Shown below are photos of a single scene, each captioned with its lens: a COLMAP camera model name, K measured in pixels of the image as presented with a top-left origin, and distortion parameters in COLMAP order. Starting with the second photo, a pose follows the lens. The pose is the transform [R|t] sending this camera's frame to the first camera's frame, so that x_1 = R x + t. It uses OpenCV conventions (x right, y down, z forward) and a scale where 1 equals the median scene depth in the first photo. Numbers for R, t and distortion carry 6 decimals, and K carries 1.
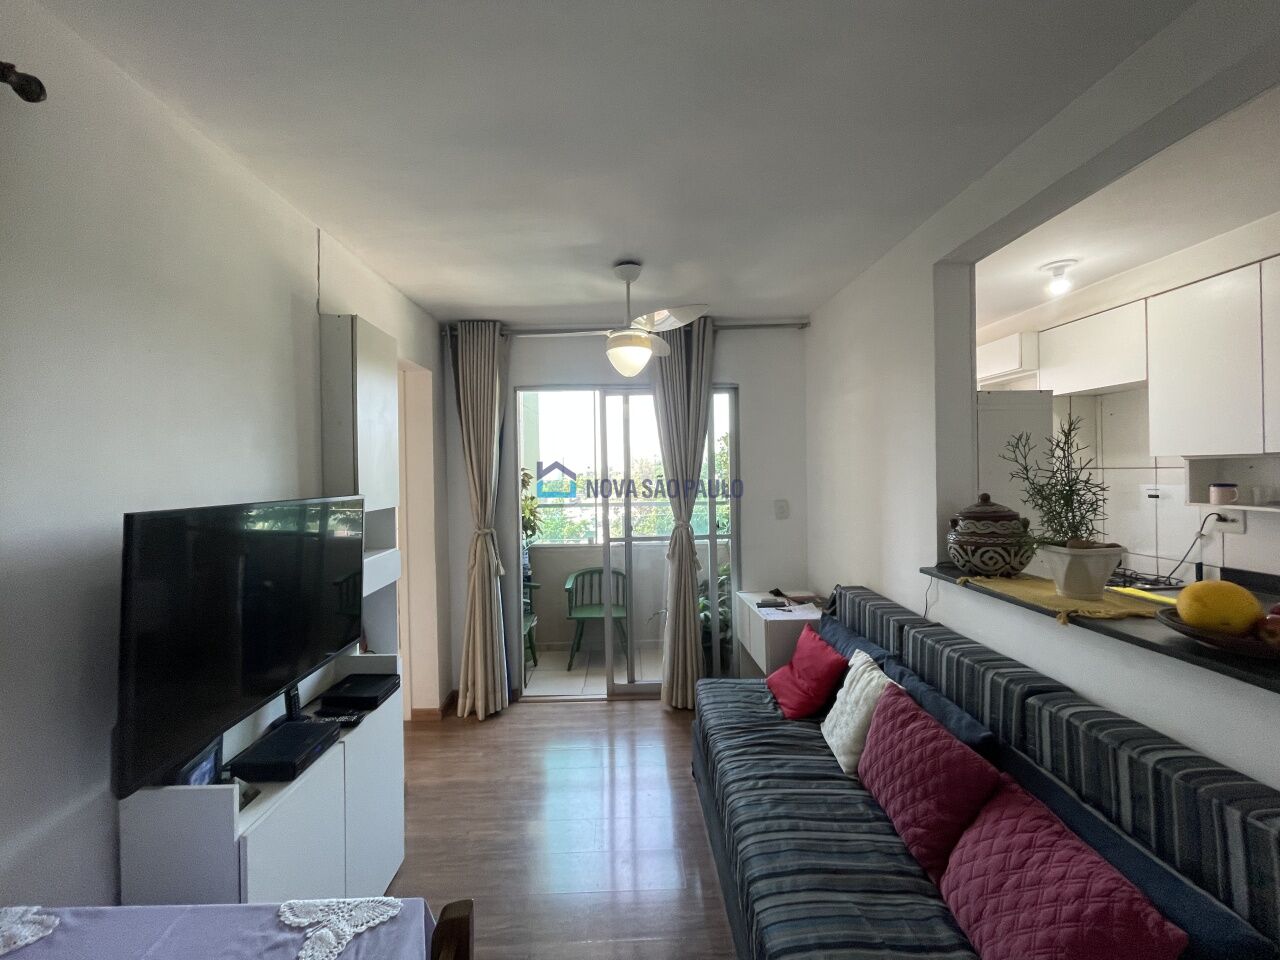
lens RADIAL K [[512.8, 0, 629.1], [0, 512.8, 476.8], [0, 0, 1]] dist [0.001651, 0.000520]
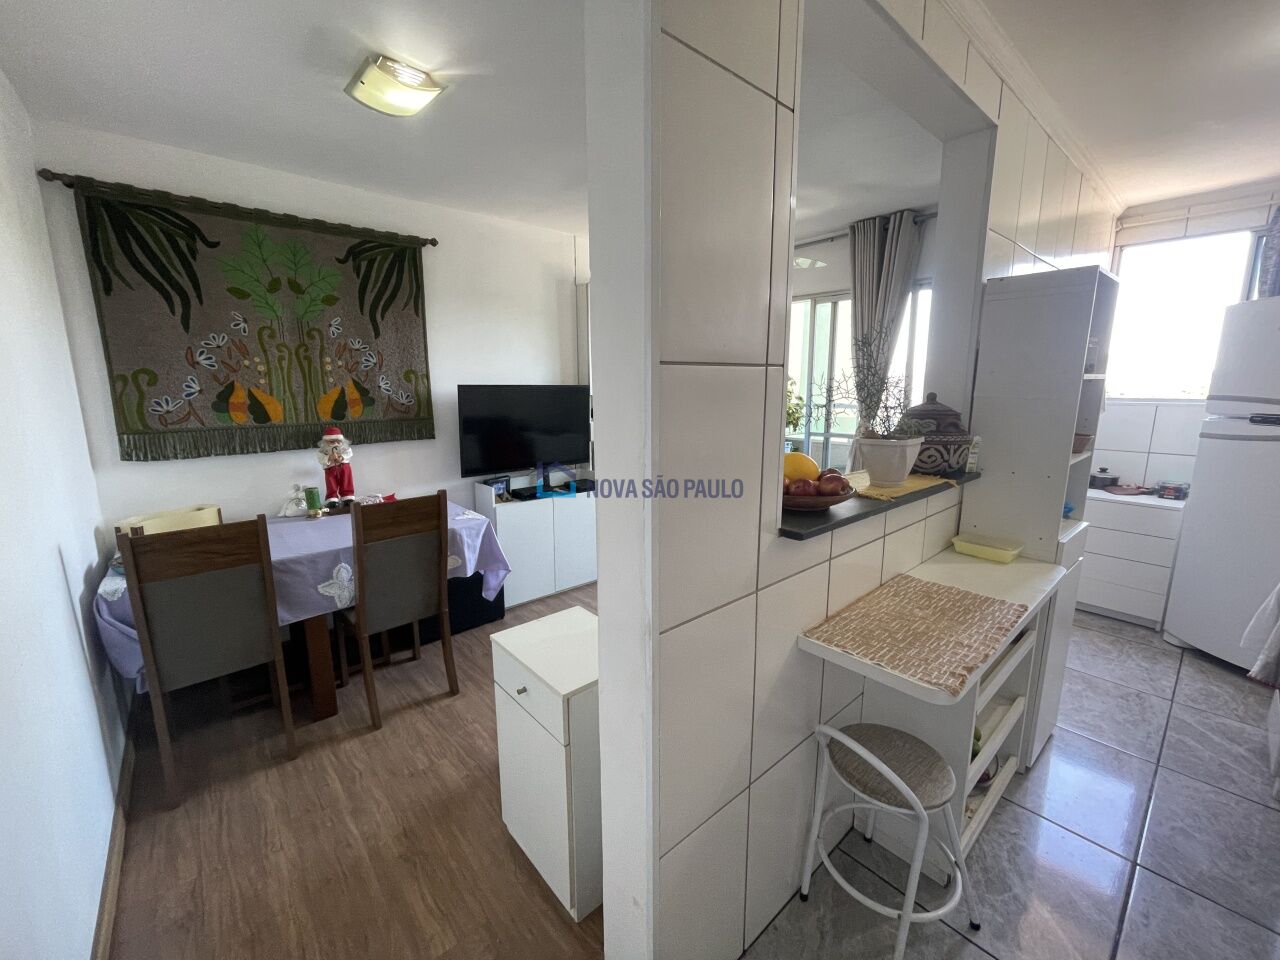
lens RADIAL K [[512.8, 0, 629.1], [0, 512.8, 476.8], [0, 0, 1]] dist [0.001651, 0.000520]
pose [[0.653112, 0.149686, -0.742320, 1.007540], [-0.013469, 0.982410, 0.186249, 0.014333], [0.757142, -0.111643, 0.643640, -0.121324]]
